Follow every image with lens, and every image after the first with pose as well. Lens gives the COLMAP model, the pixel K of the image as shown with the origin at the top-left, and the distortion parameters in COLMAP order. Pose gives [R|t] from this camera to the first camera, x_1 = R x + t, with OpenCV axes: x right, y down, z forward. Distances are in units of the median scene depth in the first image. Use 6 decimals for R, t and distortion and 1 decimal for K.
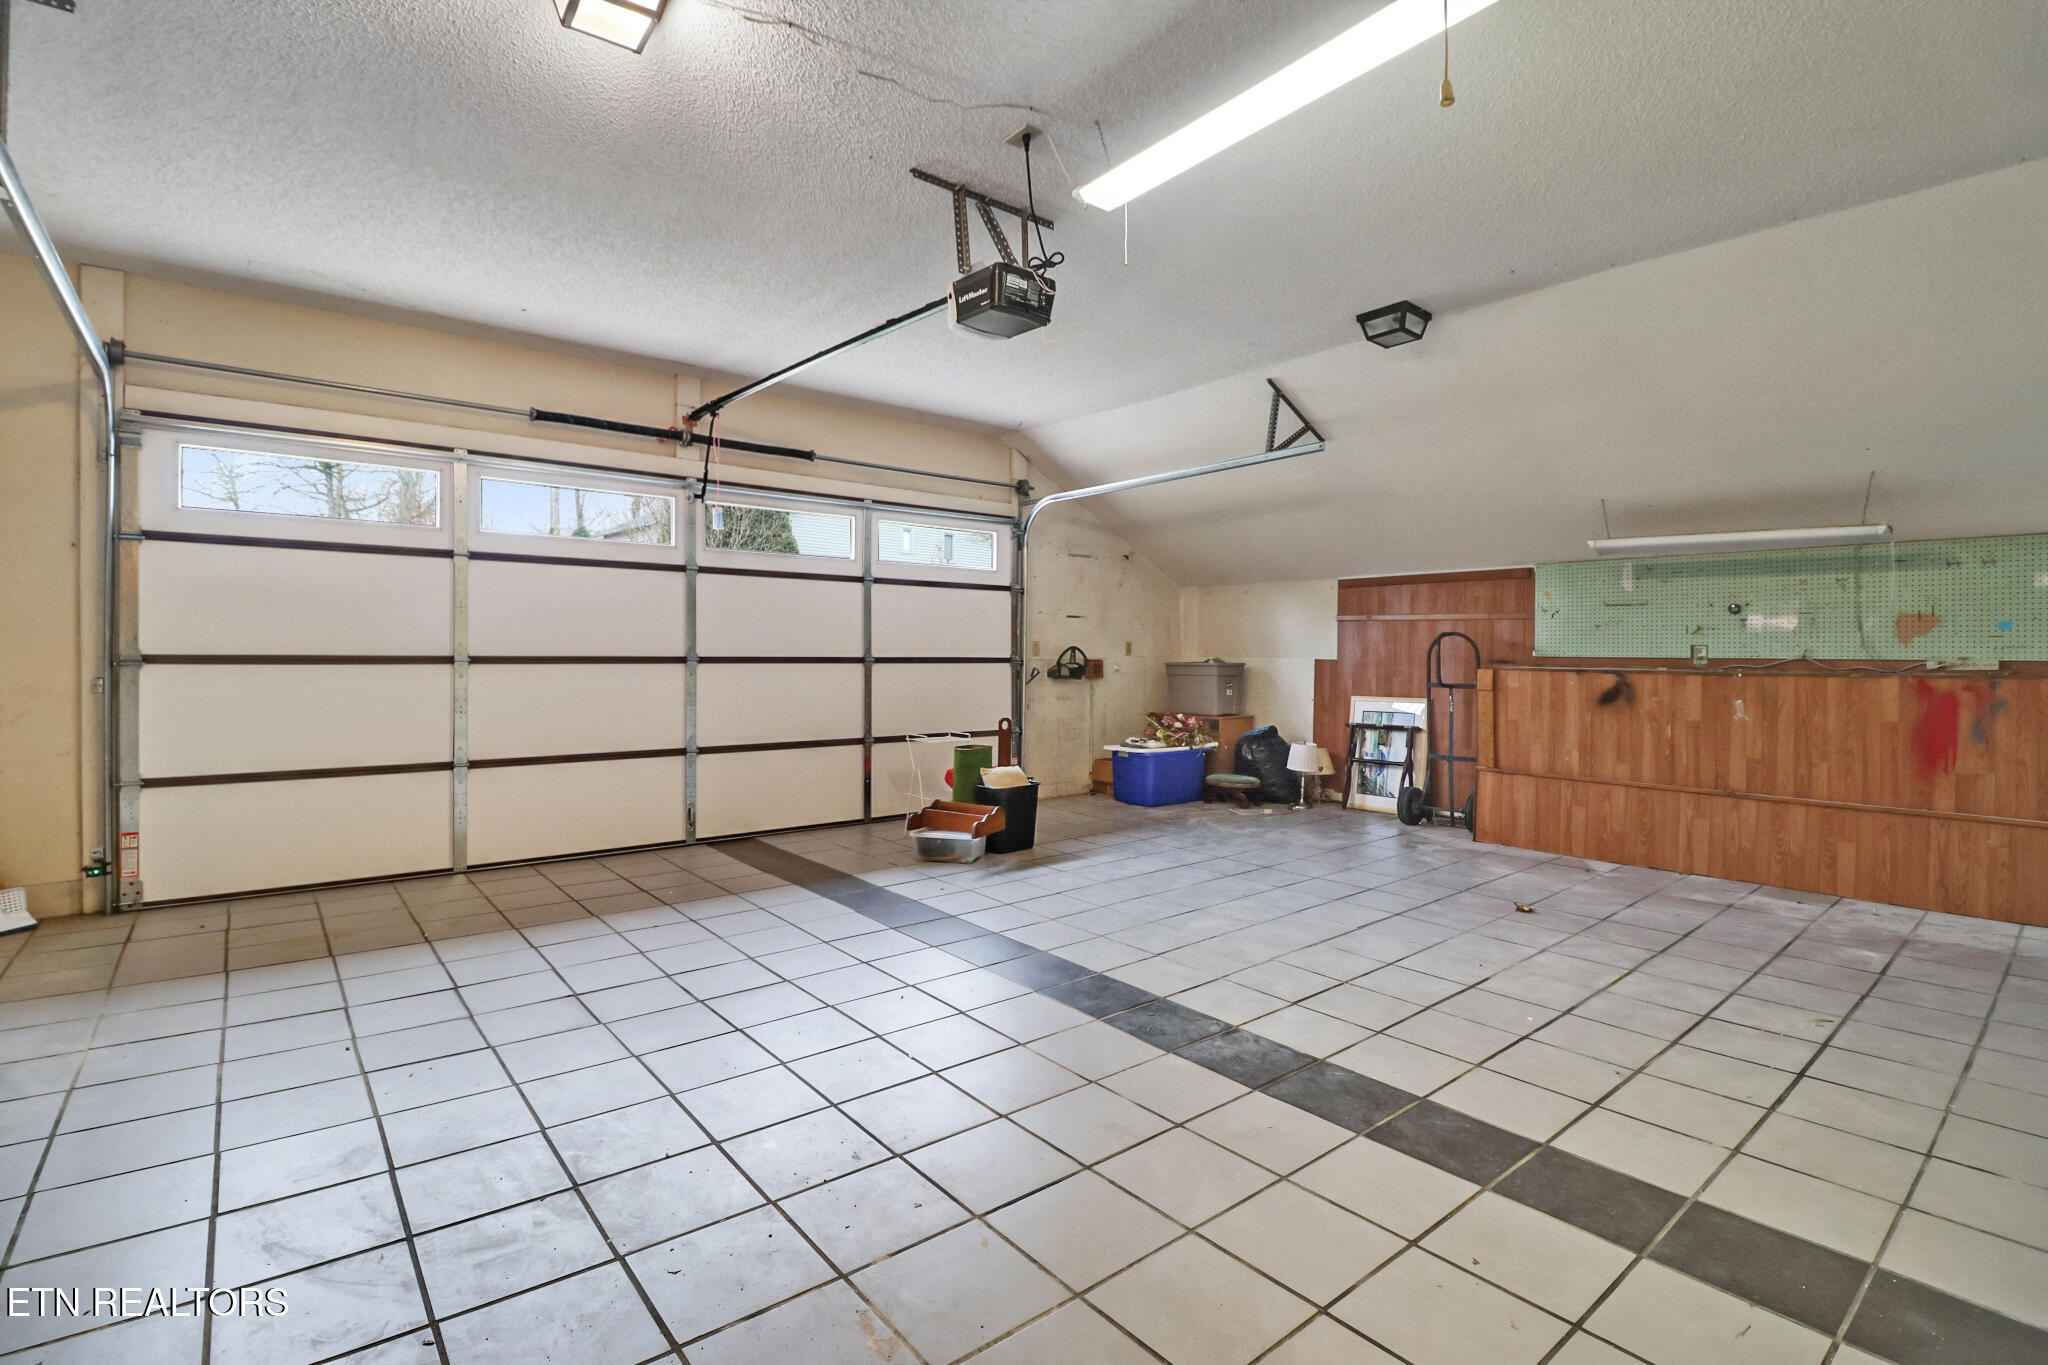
lens RADIAL K [[946.0, 0, 1032.7], [0, 946.0, 651.3], [0, 0, 1]] dist [0.004579, -0.017949]
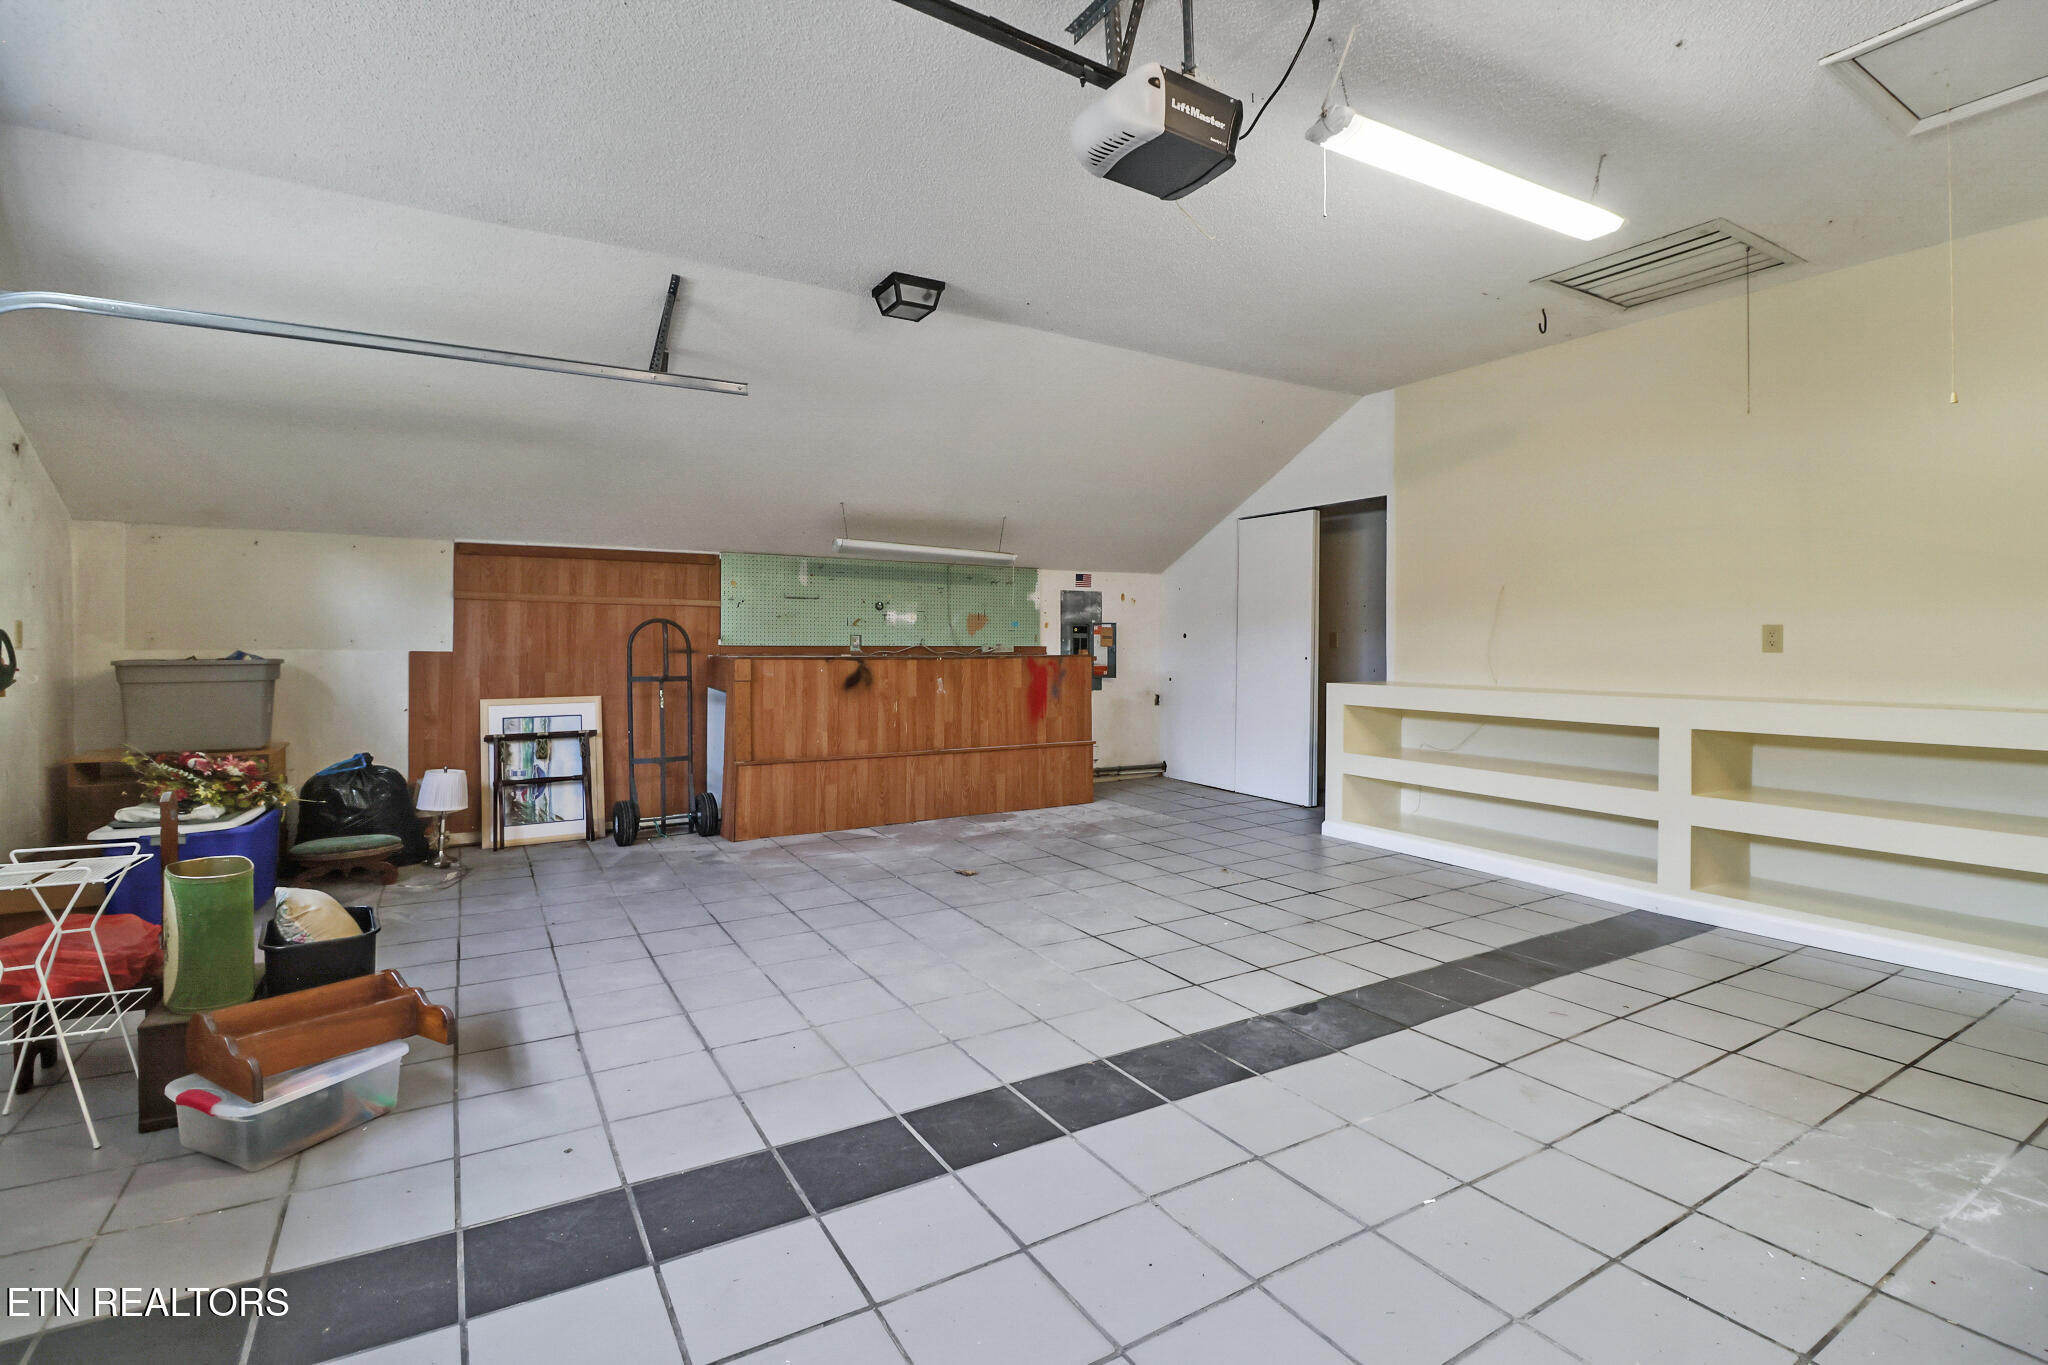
lens RADIAL K [[946.0, 0, 1032.7], [0, 946.0, 651.3], [0, 0, 1]] dist [0.004579, -0.017949]
pose [[0.139252, -0.012643, 0.990176, -0.471900], [-0.001372, 0.999915, 0.012960, -0.001799], [-0.990256, -0.003163, 0.139223, 0.641677]]
